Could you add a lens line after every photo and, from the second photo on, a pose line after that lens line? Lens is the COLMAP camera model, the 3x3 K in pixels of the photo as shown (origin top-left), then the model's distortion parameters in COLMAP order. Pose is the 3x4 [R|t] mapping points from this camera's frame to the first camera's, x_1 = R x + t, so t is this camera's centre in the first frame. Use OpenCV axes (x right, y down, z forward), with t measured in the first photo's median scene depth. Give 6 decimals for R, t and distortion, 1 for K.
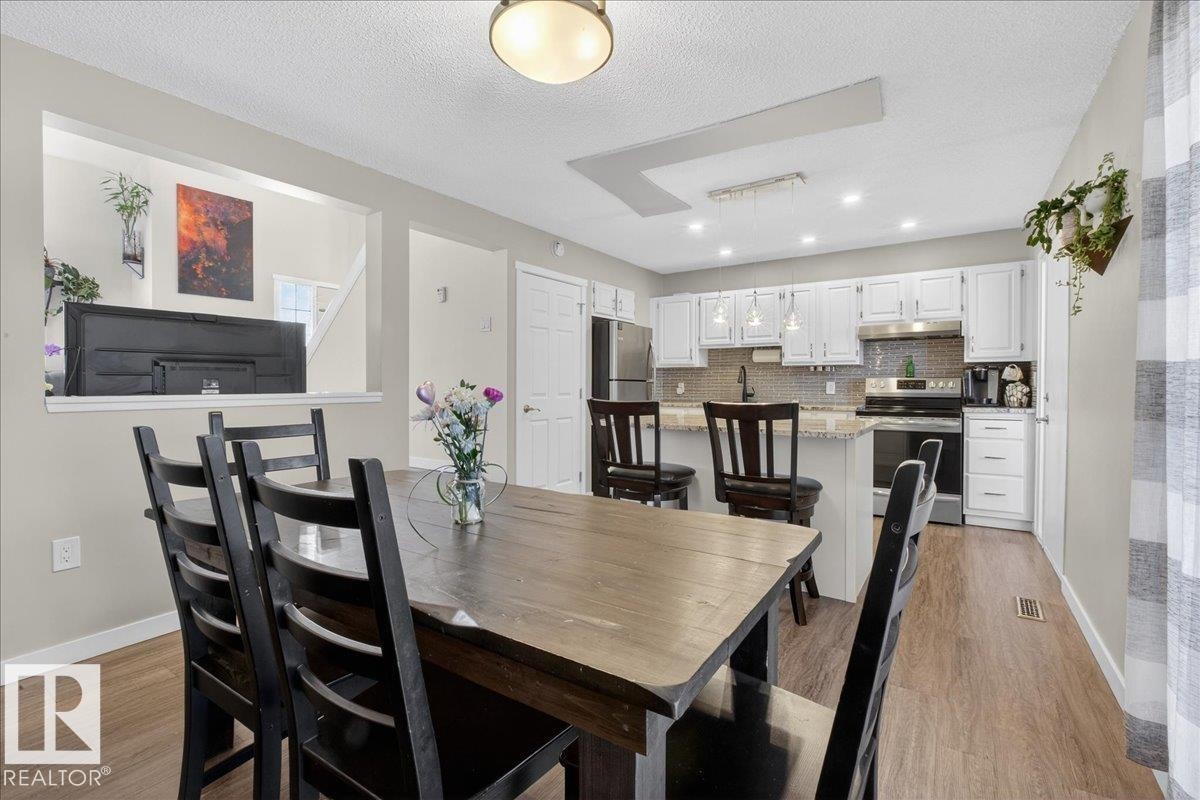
lens RADIAL K [[531.4, 0, 602.0], [0, 531.4, 392.2], [0, 0, 1]] dist [-0.012758, 0.000882]
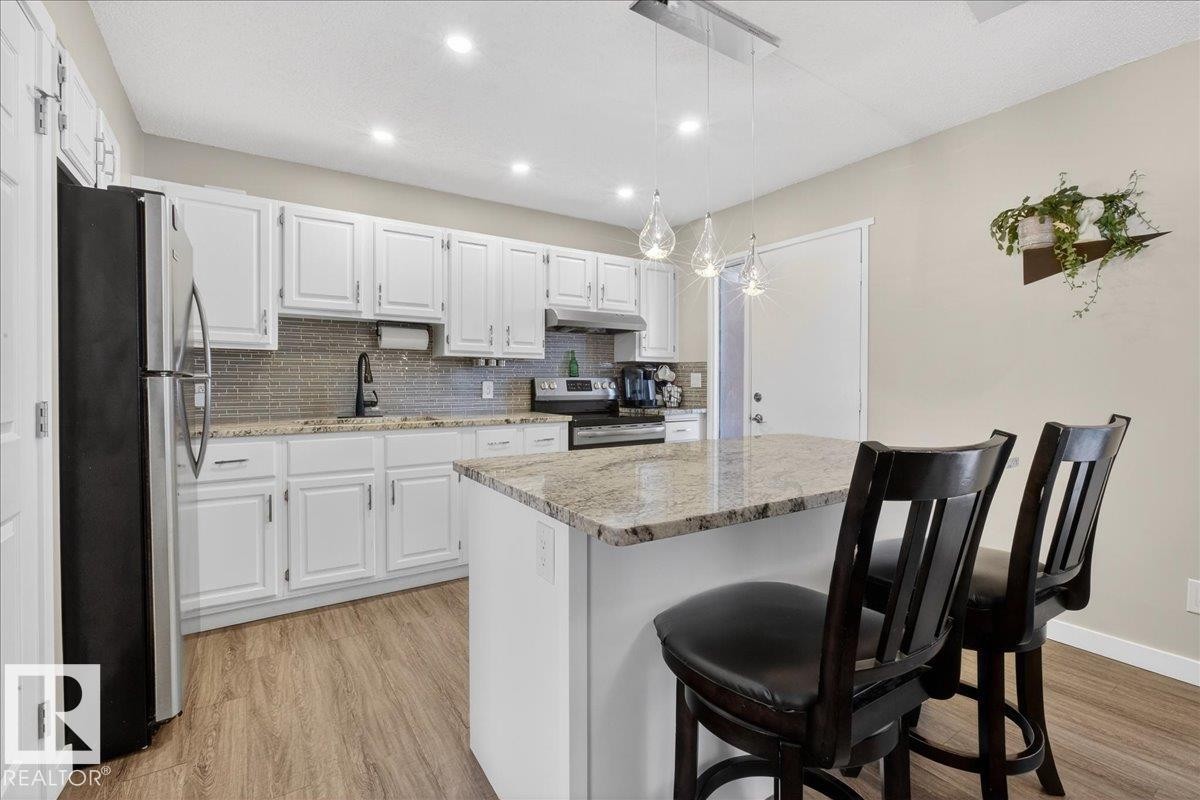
lens RADIAL K [[531.4, 0, 597.1], [0, 531.4, 397.4], [0, 0, 1]] dist [-0.012758, 0.000882]
pose [[0.384917, -0.022477, 0.922678, -0.199945], [0.014265, 0.999729, 0.018403, -0.011176], [-0.922841, 0.006079, 0.385133, 0.683563]]
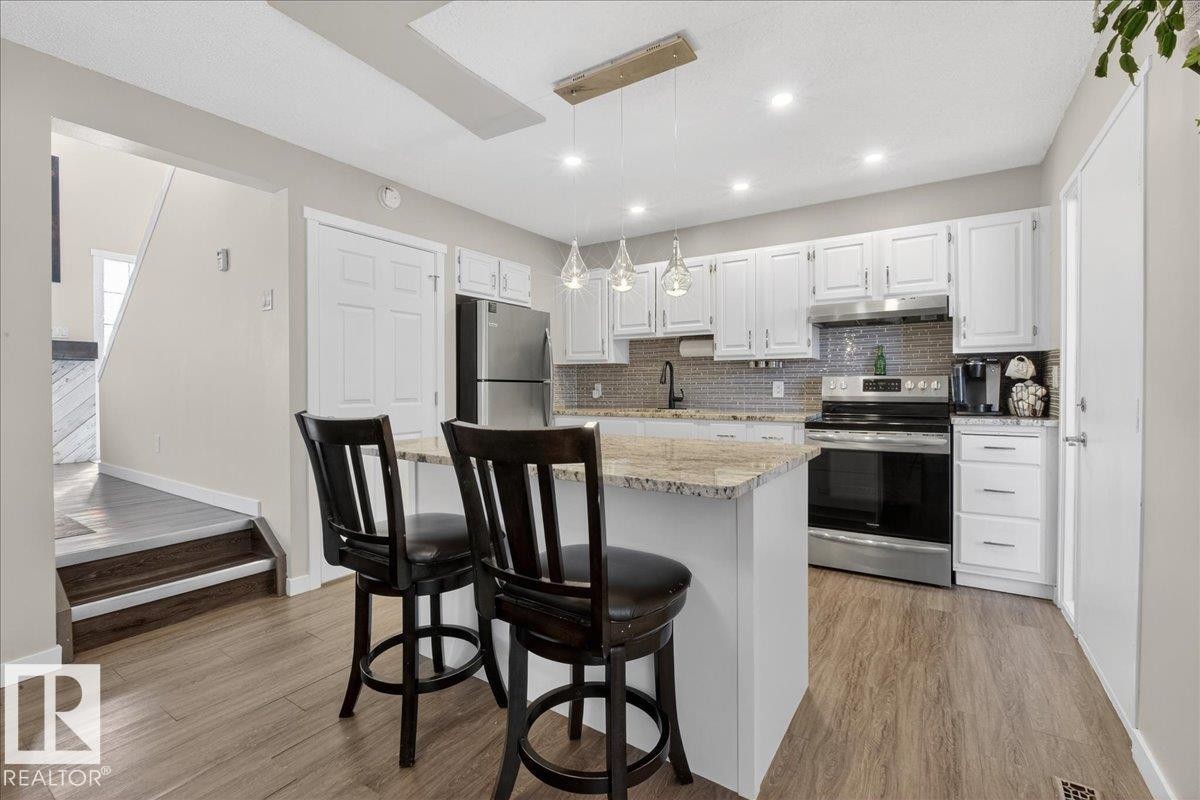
lens RADIAL K [[531.4, 0, 603.0], [0, 531.4, 391.7], [0, 0, 1]] dist [-0.012758, 0.000882]
pose [[0.999766, -0.004350, 0.021193, 0.190923], [0.004426, 0.999984, -0.003519, -0.004410], [-0.021177, 0.003612, 0.999769, 0.286760]]
